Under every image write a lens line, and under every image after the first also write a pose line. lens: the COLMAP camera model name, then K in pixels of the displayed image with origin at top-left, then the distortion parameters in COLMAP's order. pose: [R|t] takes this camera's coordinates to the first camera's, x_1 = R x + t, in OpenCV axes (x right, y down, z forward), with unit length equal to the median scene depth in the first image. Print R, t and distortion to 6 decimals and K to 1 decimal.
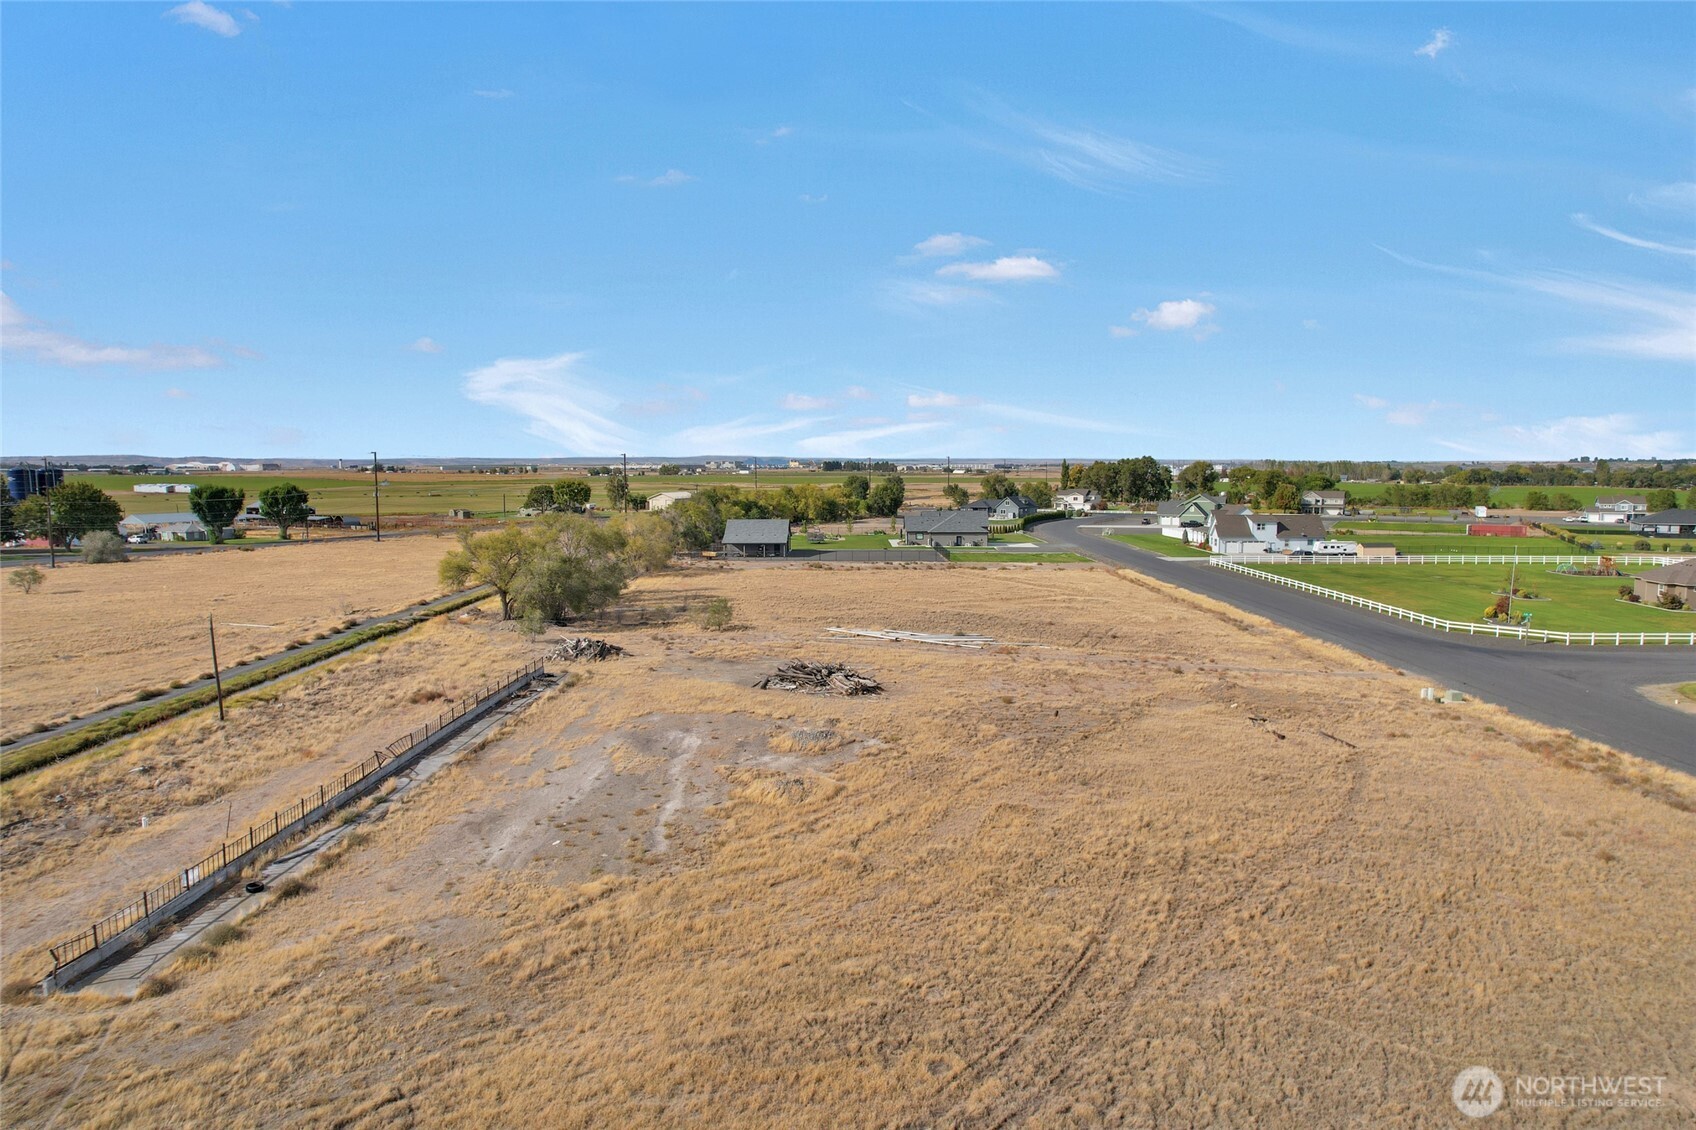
lens RADIAL K [[1083.0, 0, 848.0], [0, 1083.0, 565.0], [0, 0, 1]] dist [-0.072286, 0.063252]
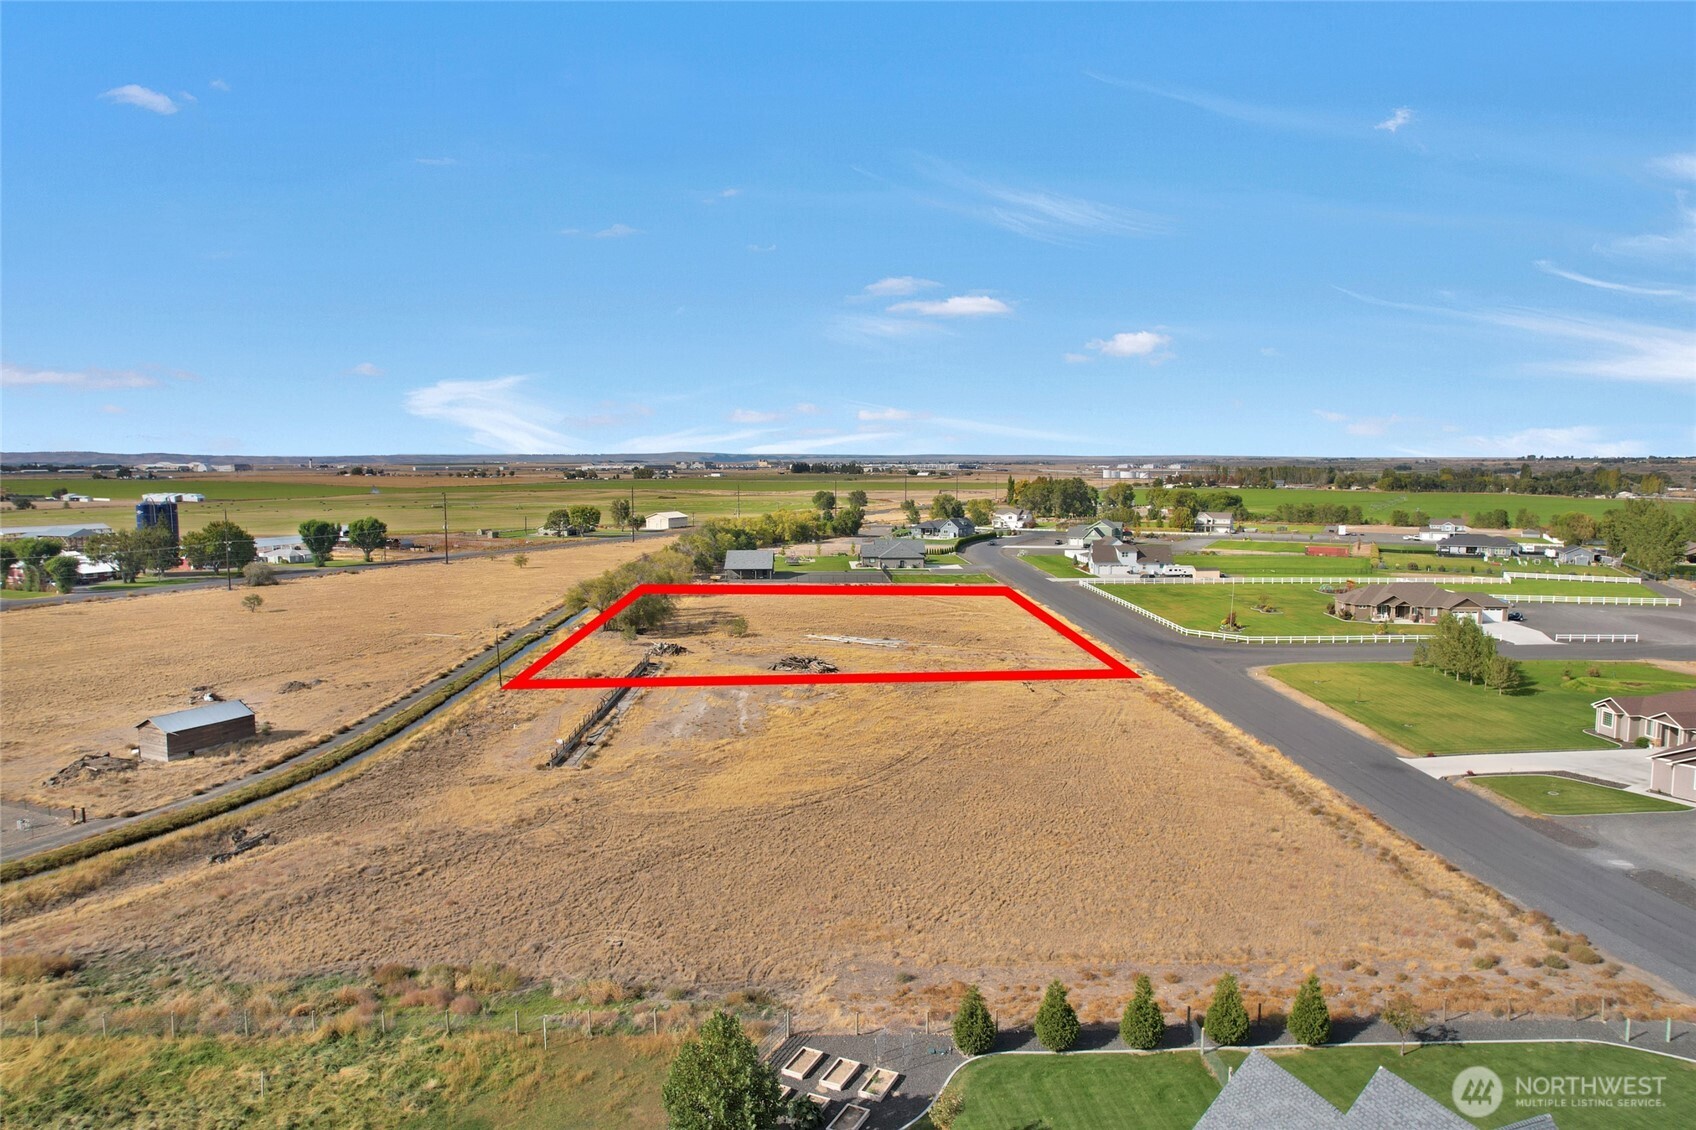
lens RADIAL K [[1083.0, 0, 848.0], [0, 1083.0, 565.0], [0, 0, 1]] dist [-0.072286, 0.063252]
pose [[0.999556, -0.002998, 0.029649, -0.002113], [0.002889, 0.999989, 0.003696, -0.027431], [-0.029660, -0.003609, 0.999554, -0.325899]]
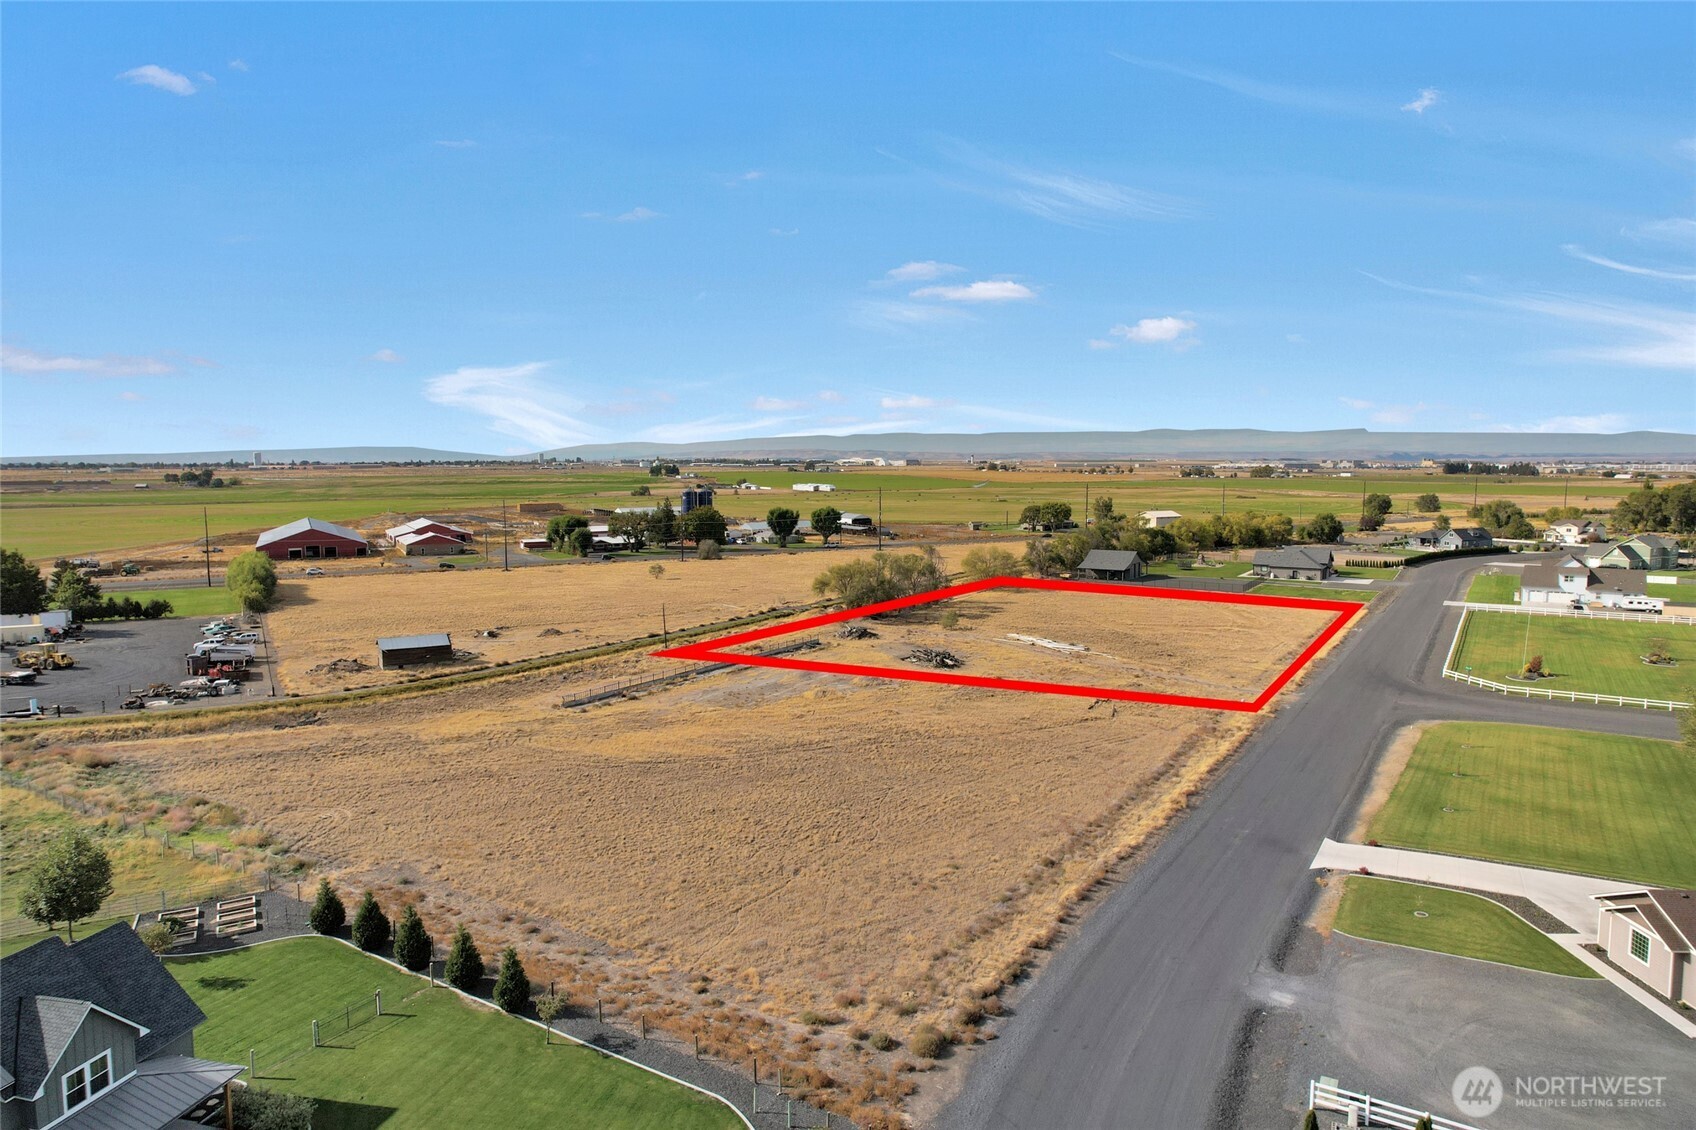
lens RADIAL K [[1083.0, 0, 848.0], [0, 1083.0, 565.0], [0, 0, 1]] dist [-0.072286, 0.063252]
pose [[0.844961, 0.053012, -0.532194, 0.325874], [-0.049783, 0.998551, 0.020425, -0.033771], [0.532506, 0.009236, 0.846376, -0.259042]]
